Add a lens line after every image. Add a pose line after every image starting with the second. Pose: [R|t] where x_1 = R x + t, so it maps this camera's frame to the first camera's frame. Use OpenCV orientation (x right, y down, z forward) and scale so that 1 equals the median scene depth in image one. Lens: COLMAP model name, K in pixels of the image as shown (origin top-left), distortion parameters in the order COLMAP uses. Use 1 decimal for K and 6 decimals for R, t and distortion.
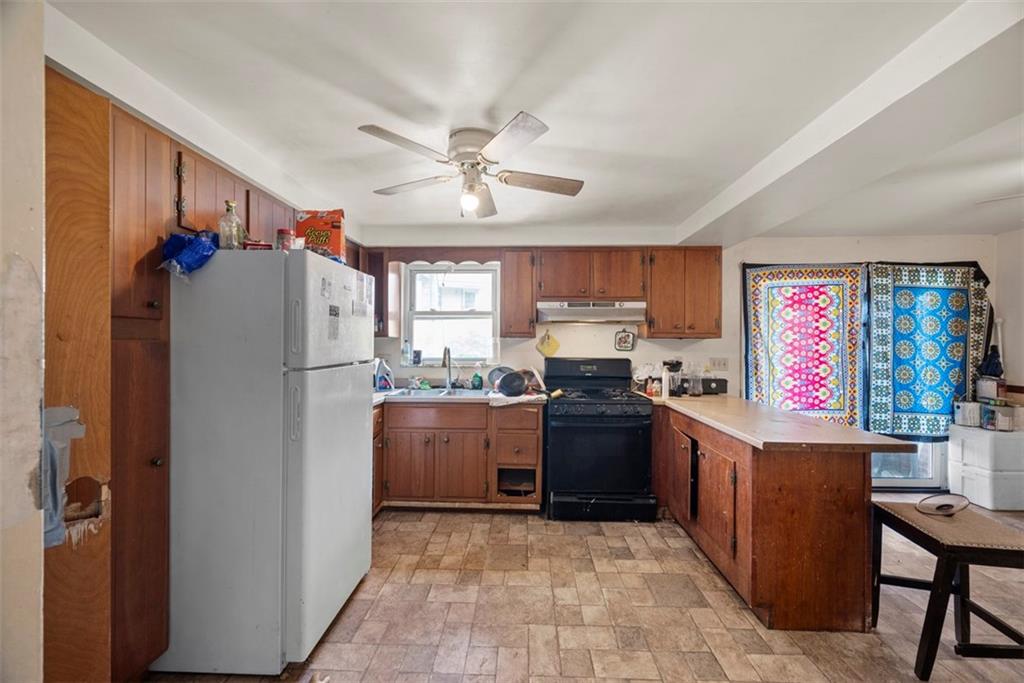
lens RADIAL K [[404.1, 0, 513.2], [0, 404.1, 342.3], [0, 0, 1]] dist [-0.000559, 0.000238]
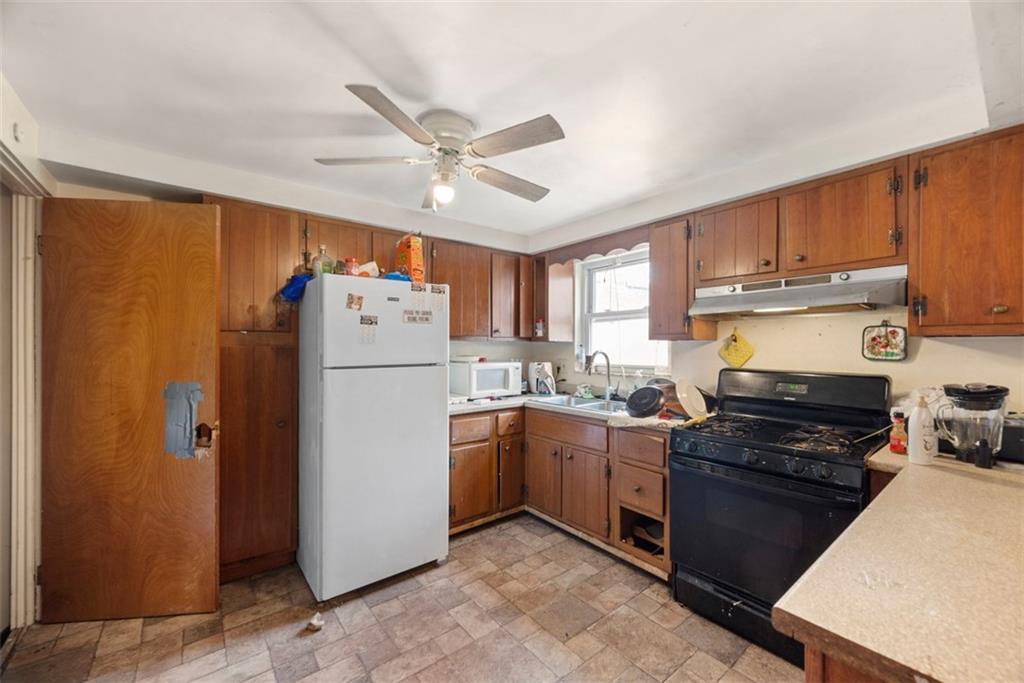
lens RADIAL K [[404.1, 0, 511.6], [0, 404.1, 344.0], [0, 0, 1]] dist [-0.000559, 0.000238]
pose [[0.649140, -0.008954, -0.760616, 0.427243], [0.002057, 0.999948, -0.010017, 0.003189], [0.760666, 0.004938, 0.649125, 0.323722]]
